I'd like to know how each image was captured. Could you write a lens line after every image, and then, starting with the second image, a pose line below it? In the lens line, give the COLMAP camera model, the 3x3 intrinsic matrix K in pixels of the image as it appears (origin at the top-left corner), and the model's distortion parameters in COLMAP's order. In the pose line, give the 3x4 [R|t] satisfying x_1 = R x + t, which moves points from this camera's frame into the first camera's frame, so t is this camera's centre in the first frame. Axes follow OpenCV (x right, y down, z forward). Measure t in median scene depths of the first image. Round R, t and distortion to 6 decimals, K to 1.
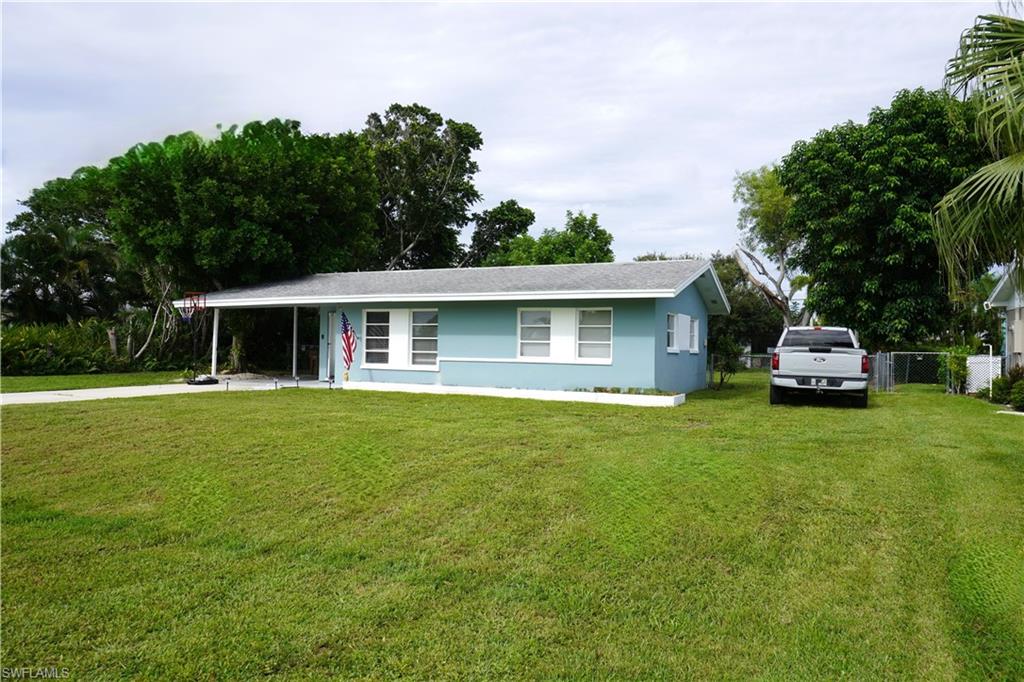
lens RADIAL K [[691.0, 0, 512.0], [0, 691.0, 341.0], [0, 0, 1]] dist [-0.000378, 0.000437]
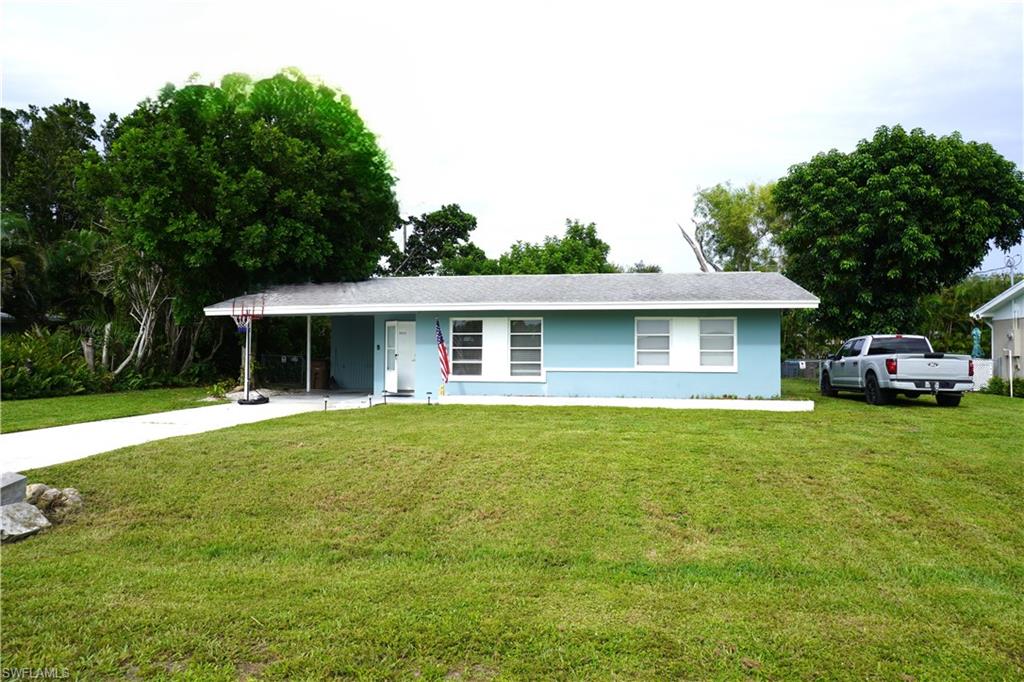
lens RADIAL K [[691.0, 0, 512.0], [0, 691.0, 341.0], [0, 0, 1]] dist [-0.000378, 0.000437]
pose [[0.964453, -0.007611, 0.264145, -0.381899], [0.009408, 0.999940, -0.005538, -0.008585], [-0.264087, 0.007826, 0.964467, 0.074100]]
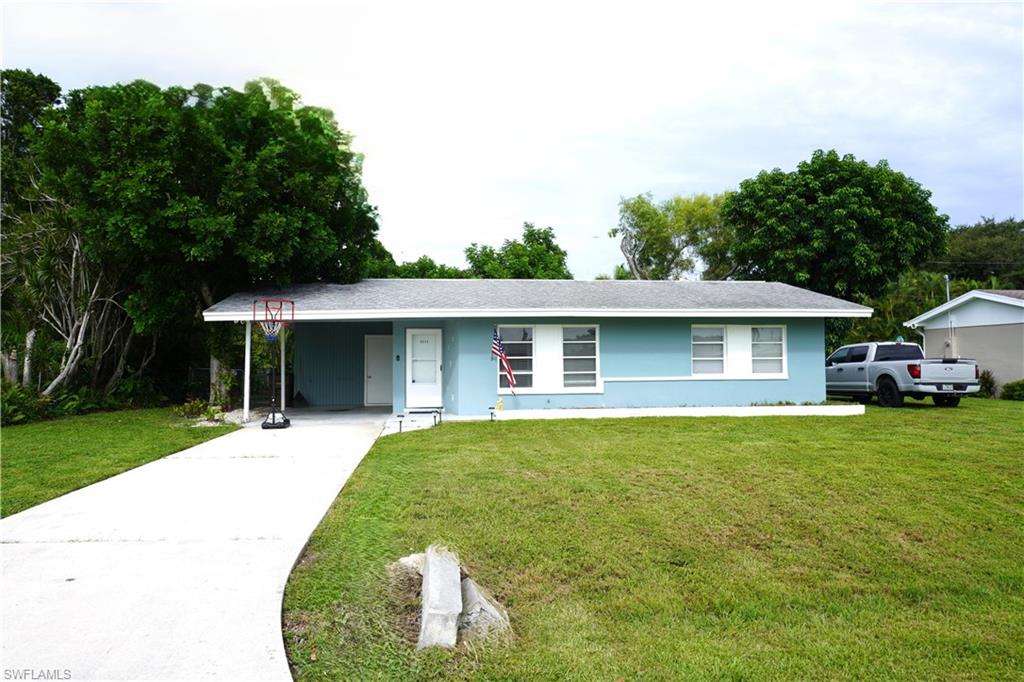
lens RADIAL K [[707.9, 0, 512.0], [0, 707.9, 341.0], [0, 0, 1]] dist [0.001863, 0.006240]
pose [[0.852574, -0.006457, 0.522566, -0.657585], [0.016298, 0.999766, -0.014239, -0.013257], [-0.522352, 0.020656, 0.852480, 0.246123]]
